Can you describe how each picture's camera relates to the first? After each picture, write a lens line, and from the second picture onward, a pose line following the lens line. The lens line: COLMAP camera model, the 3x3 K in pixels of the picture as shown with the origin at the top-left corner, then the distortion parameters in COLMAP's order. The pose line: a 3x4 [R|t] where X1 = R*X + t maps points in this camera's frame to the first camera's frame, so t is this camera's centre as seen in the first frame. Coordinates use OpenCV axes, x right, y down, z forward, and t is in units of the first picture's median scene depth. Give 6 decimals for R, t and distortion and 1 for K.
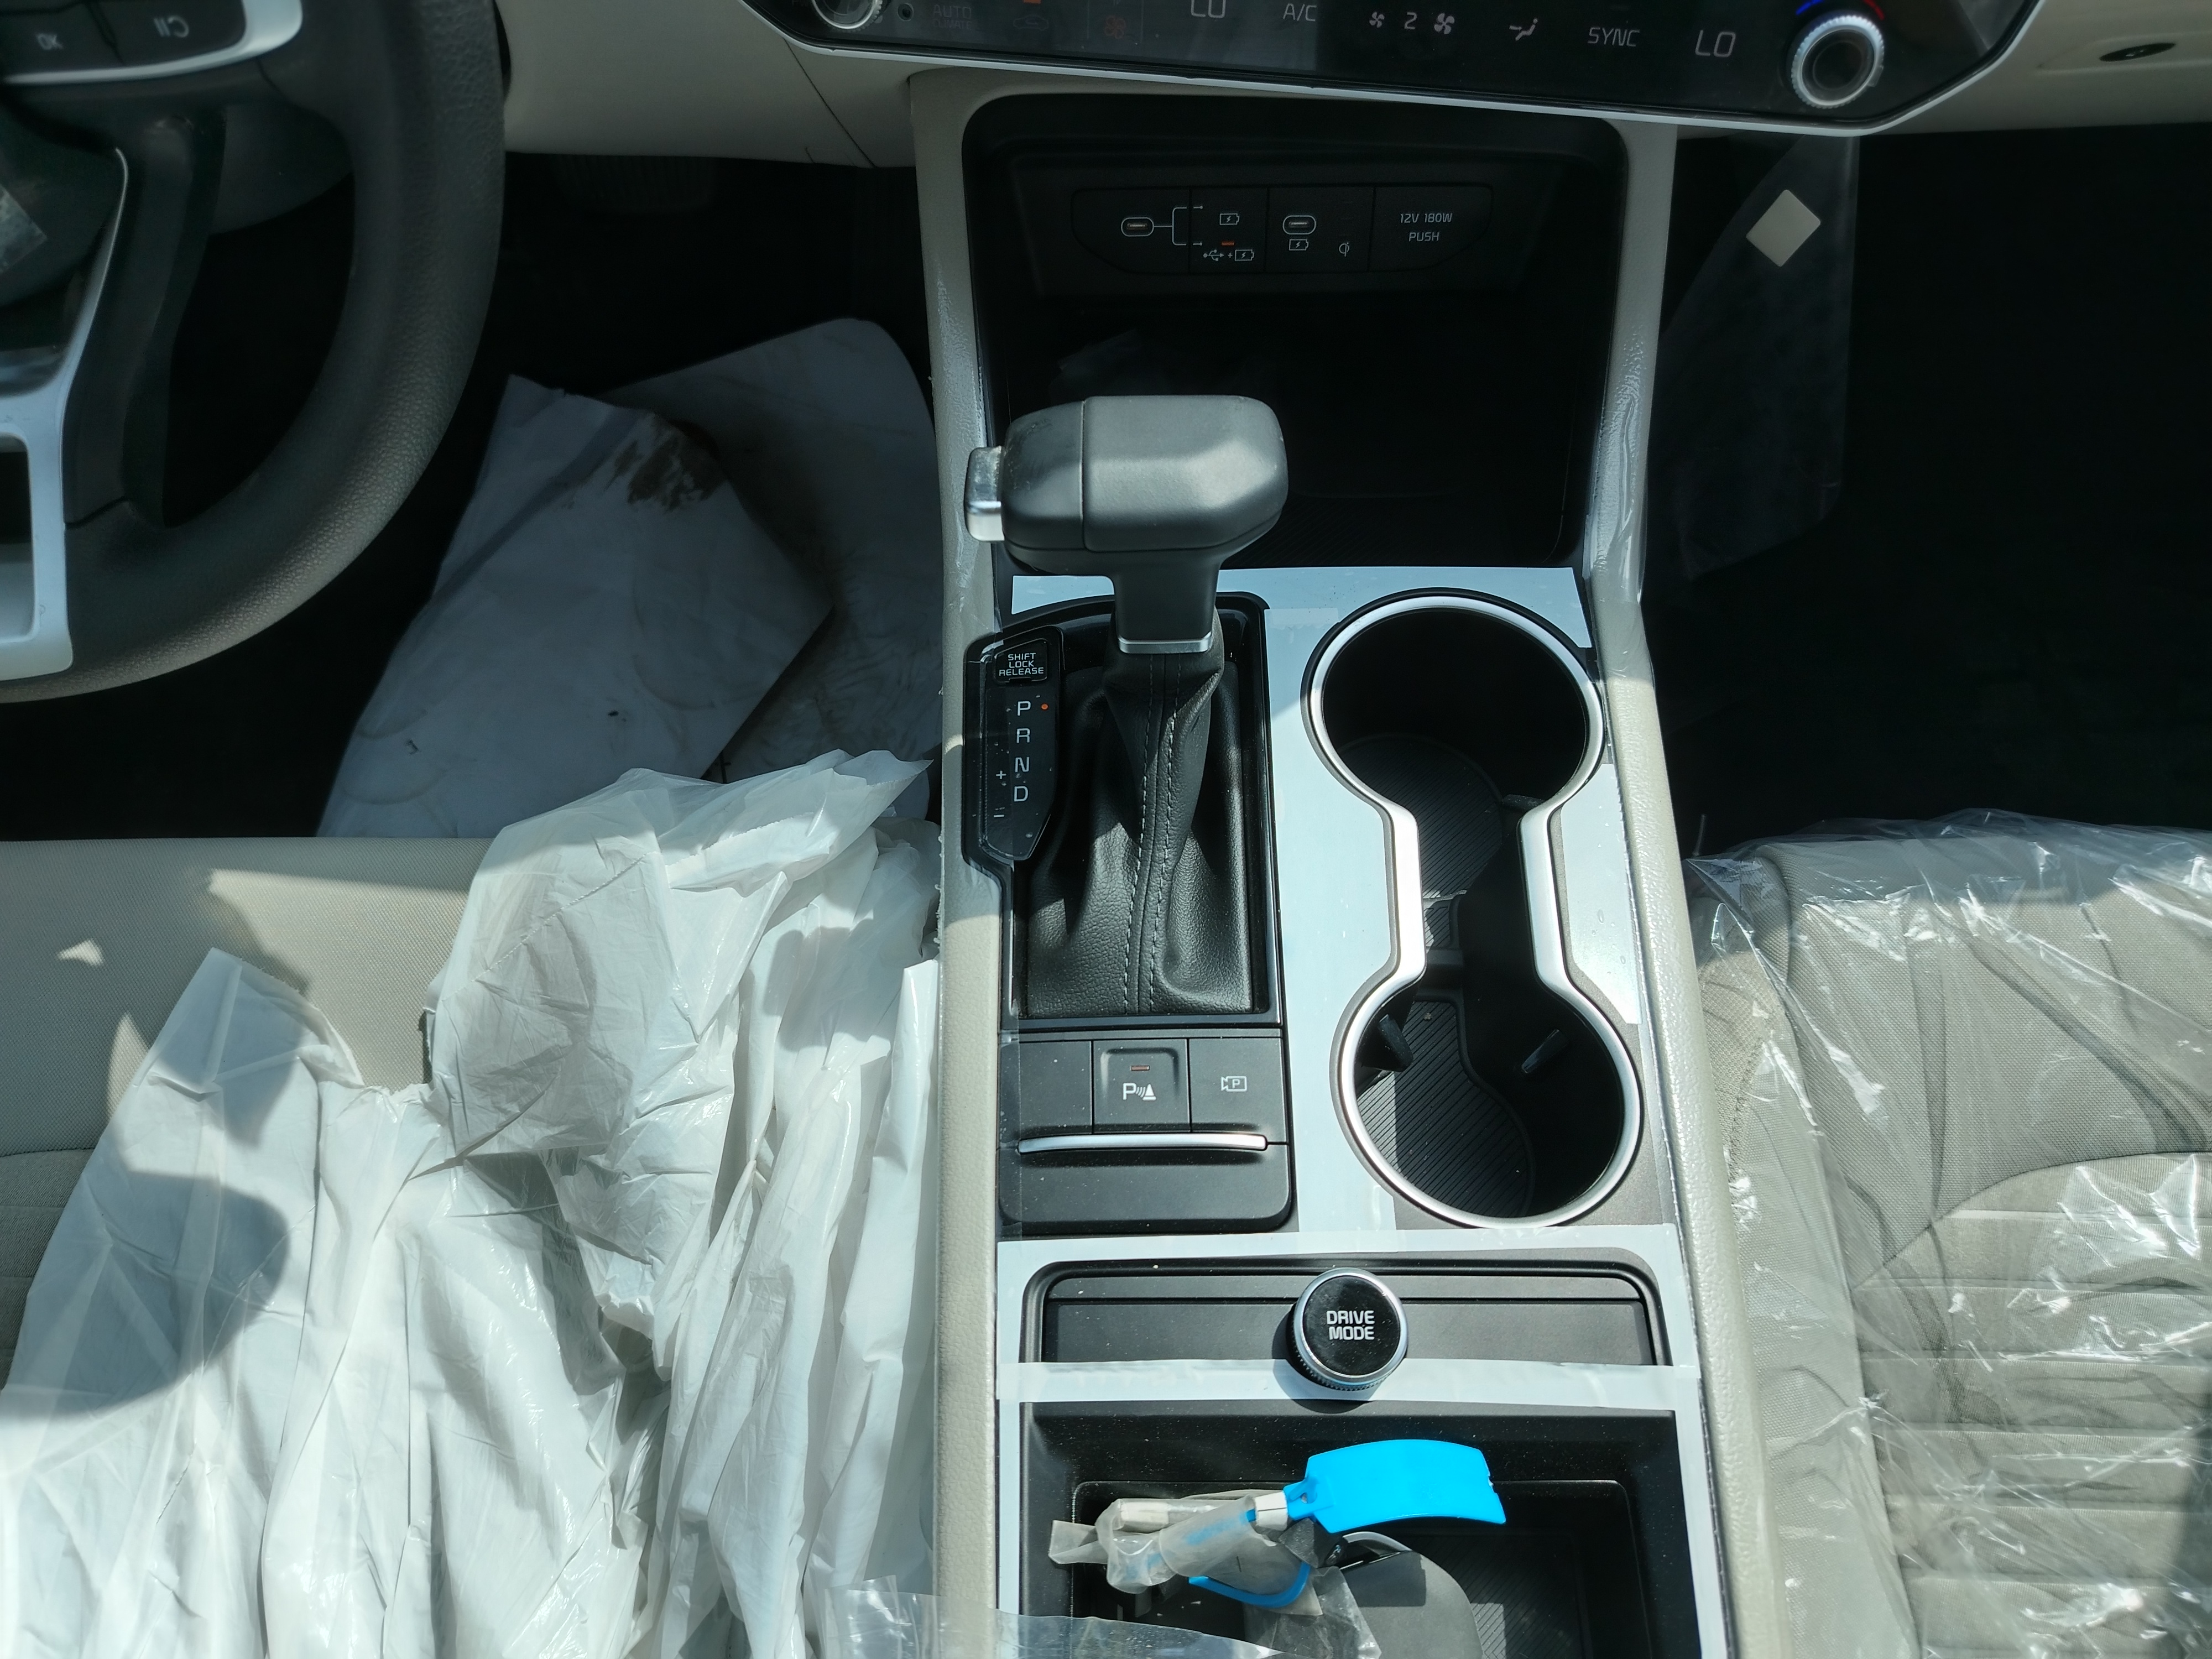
lens RADIAL K [[1544.3, 0, 1136.8], [0, 1544.3, 823.6], [0, 0, 1]] dist [0.006421, -0.006323]
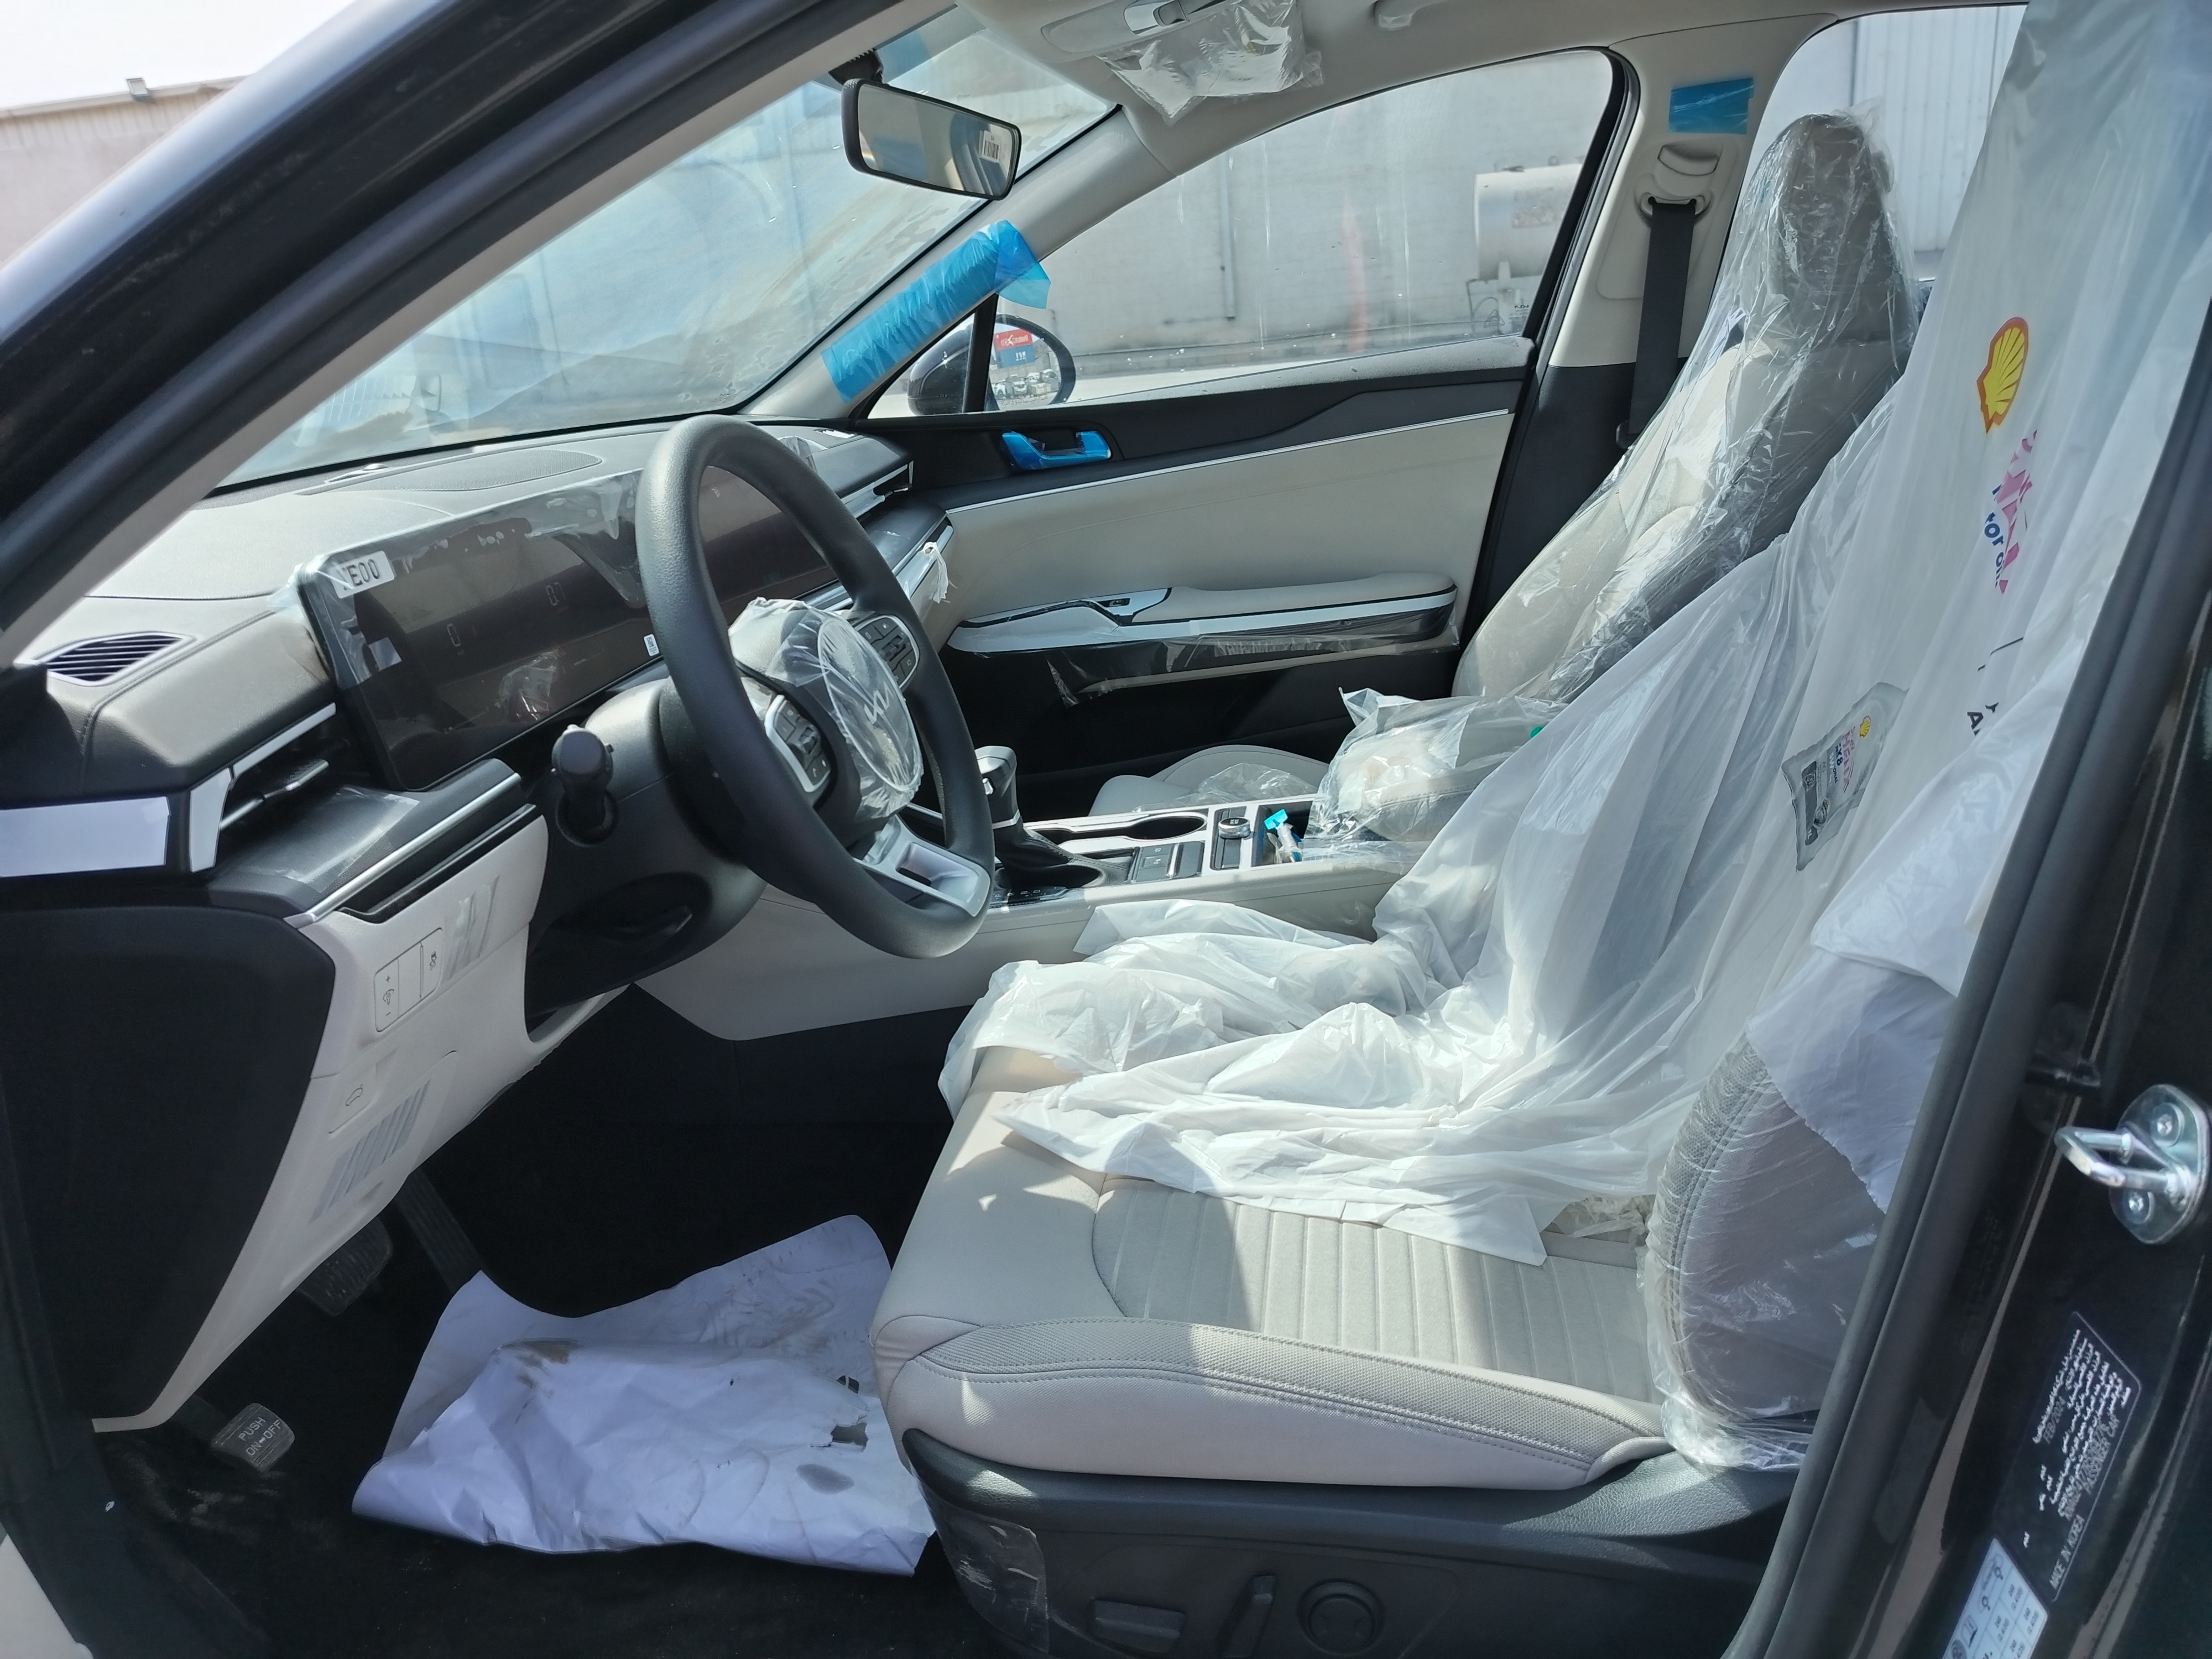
lens RADIAL K [[1544.3, 0, 1136.8], [0, 1544.3, 823.6], [0, 0, 1]] dist [0.006421, -0.006323]
pose [[0.086209, -0.302087, 0.949374, -1.969045], [0.917747, 0.394904, 0.042320, -0.023166], [-0.387696, 0.867637, 0.311284, 0.002168]]
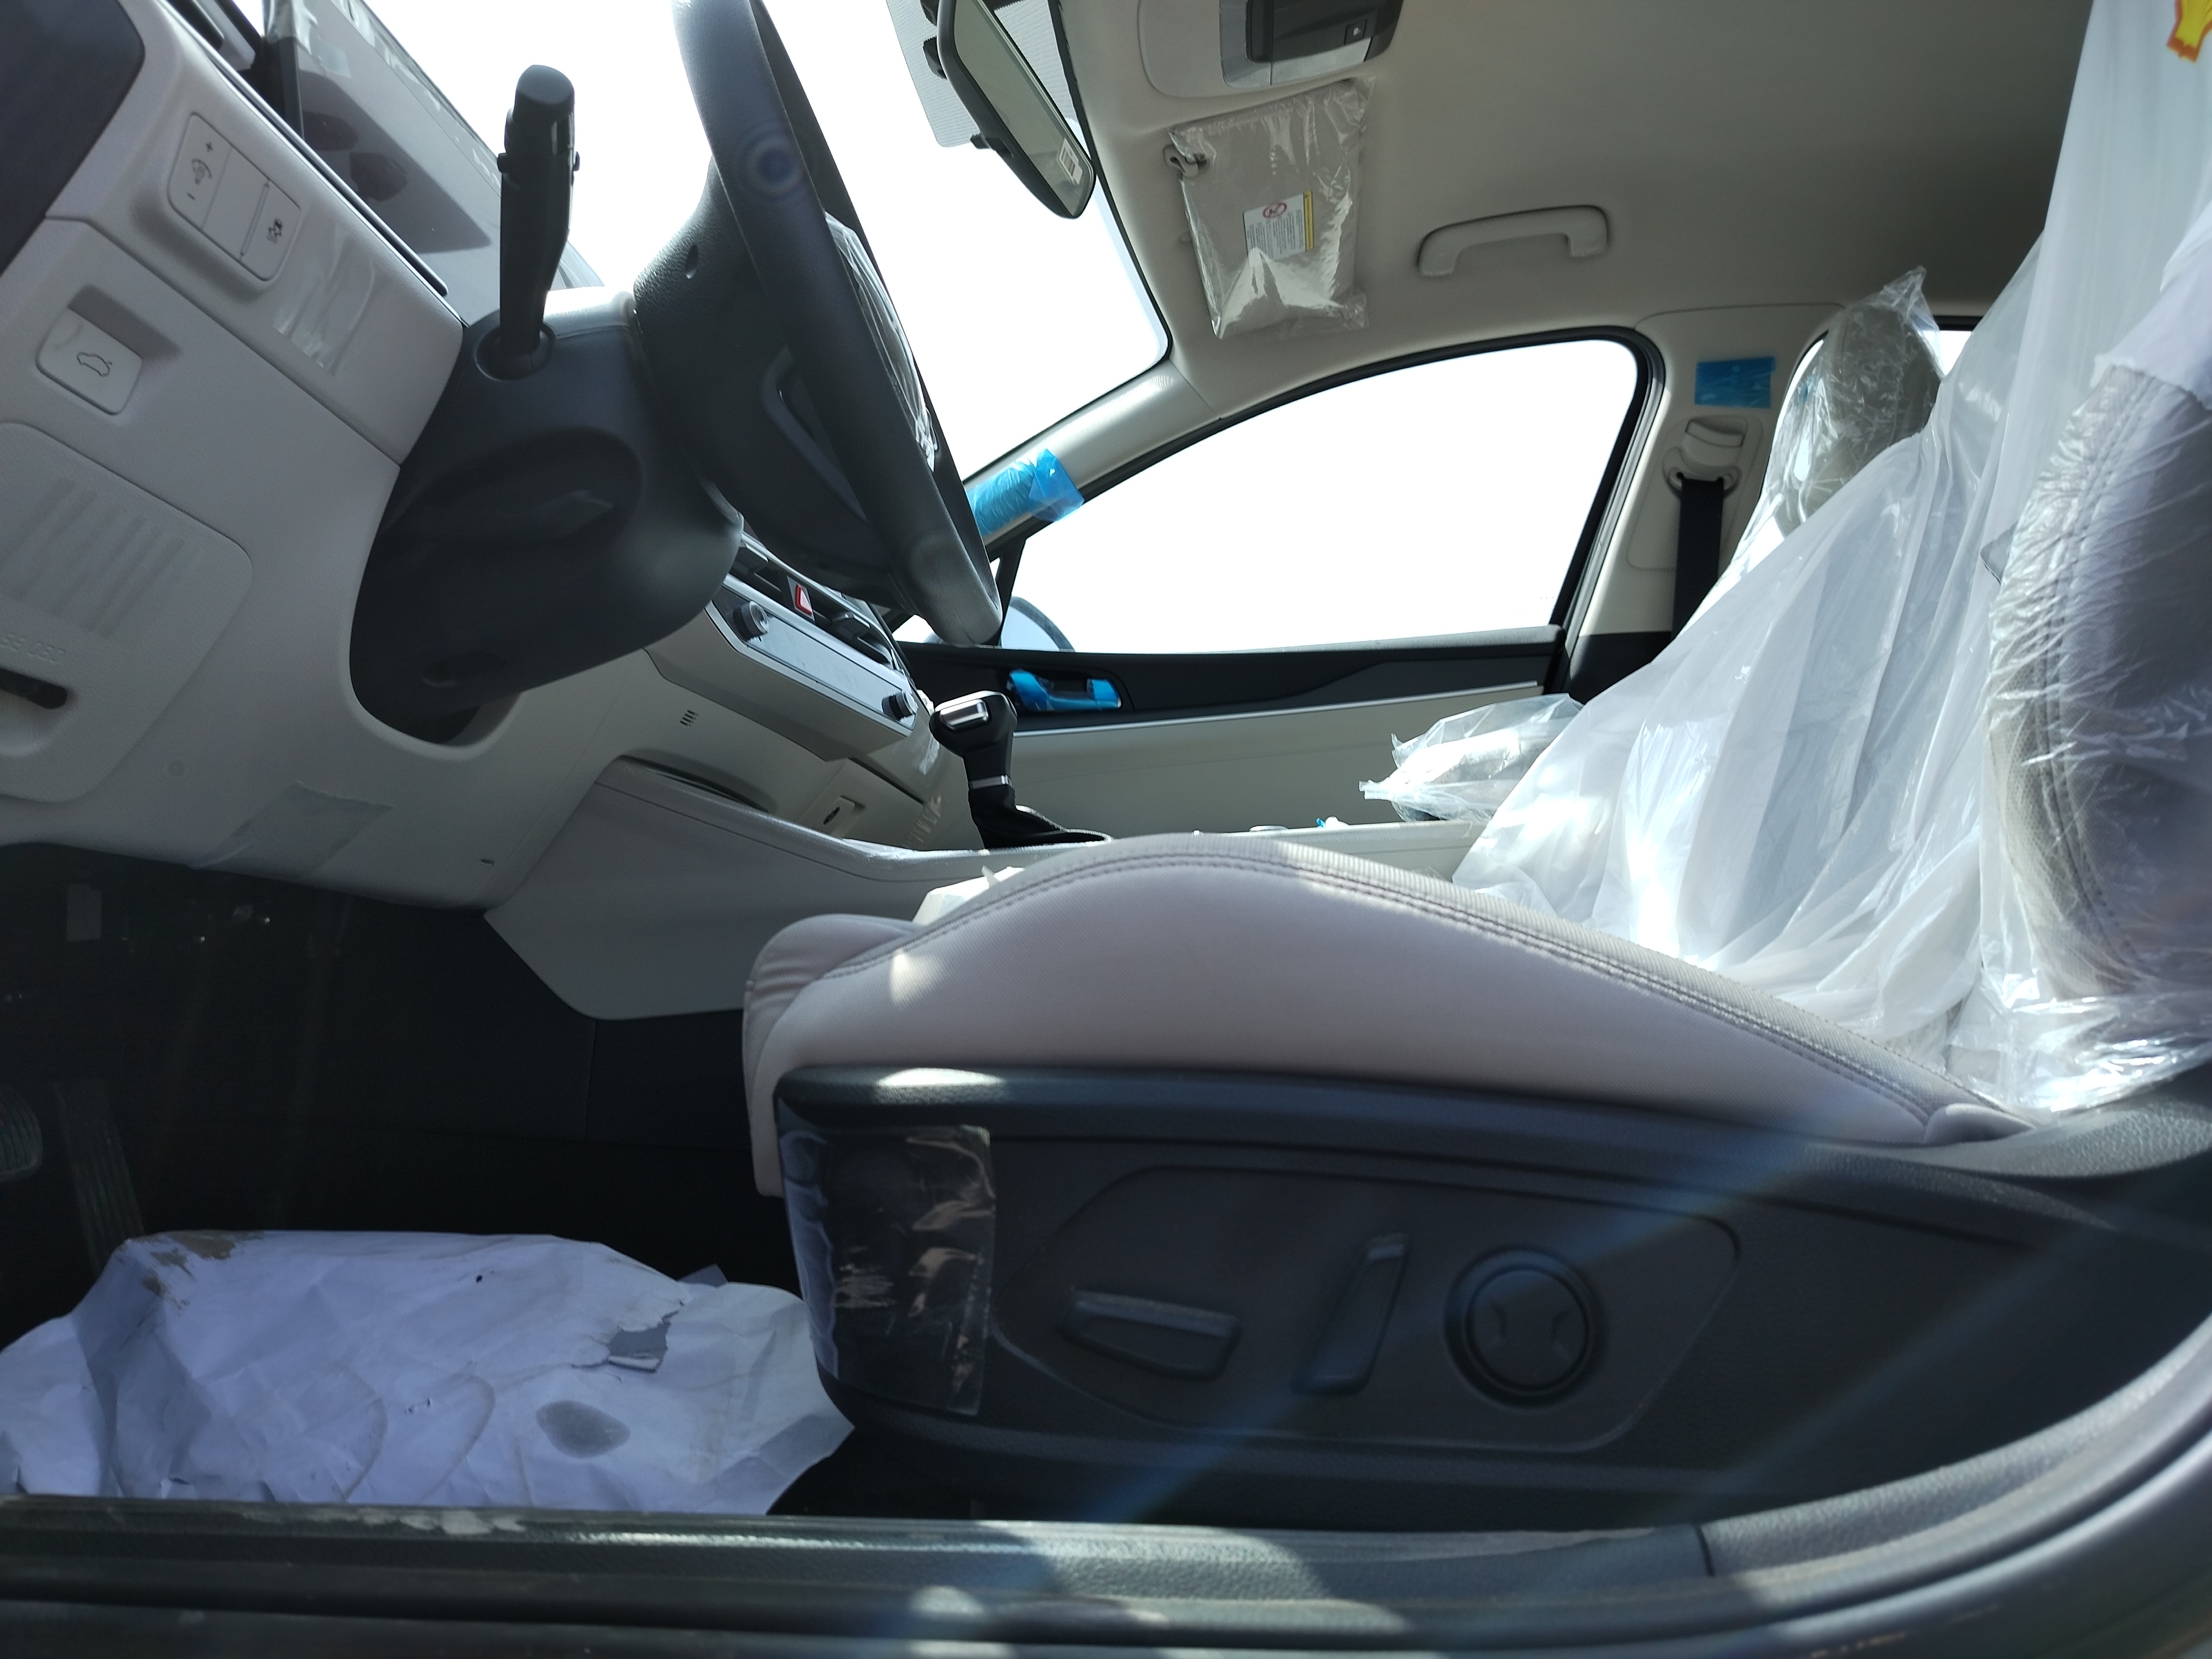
lens RADIAL K [[1563.3, 0, 1134.2], [0, 1563.3, 832.4], [0, 0, 1]] dist [0.005851, 0.002206]
pose [[0.056218, 0.161889, 0.985206, -1.677148], [0.878538, 0.460796, -0.125849, 0.279556], [-0.474353, 0.872616, -0.116321, 0.883127]]
